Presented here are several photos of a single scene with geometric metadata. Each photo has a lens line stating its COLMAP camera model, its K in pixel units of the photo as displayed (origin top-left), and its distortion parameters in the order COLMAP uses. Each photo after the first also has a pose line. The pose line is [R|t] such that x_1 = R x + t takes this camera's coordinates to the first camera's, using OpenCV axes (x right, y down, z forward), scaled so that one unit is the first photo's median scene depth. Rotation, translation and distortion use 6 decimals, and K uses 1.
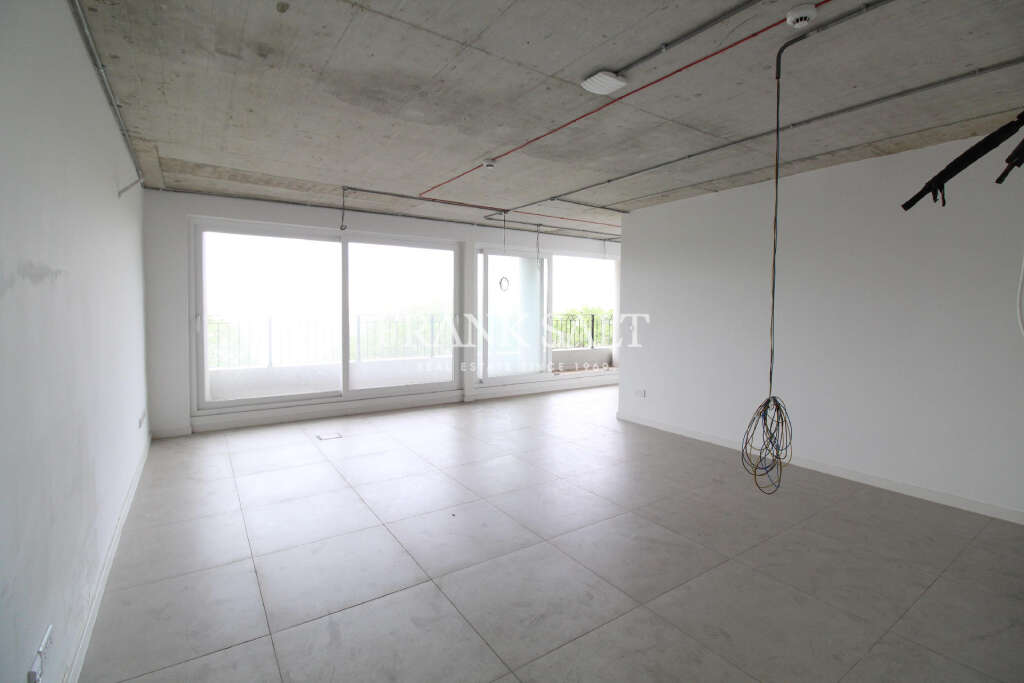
lens RADIAL K [[467.2, 0, 540.8], [0, 467.2, 313.8], [0, 0, 1]] dist [0.000314, -0.000006]
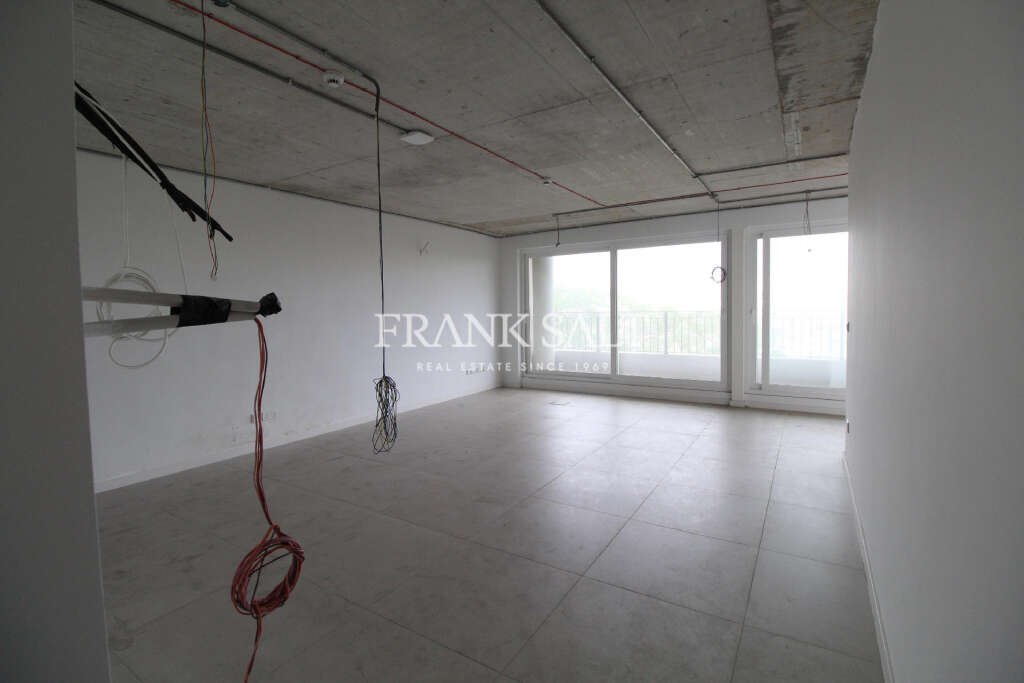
lens RADIAL K [[479.0, 0, 517.2], [0, 479.0, 326.1], [0, 0, 1]] dist [-0.031144, 0.000006]
pose [[0.376258, 0.024317, -0.926196, 0.577344], [0.014321, 0.999383, 0.032056, -0.003019], [0.926404, -0.025326, 0.375678, 0.292208]]
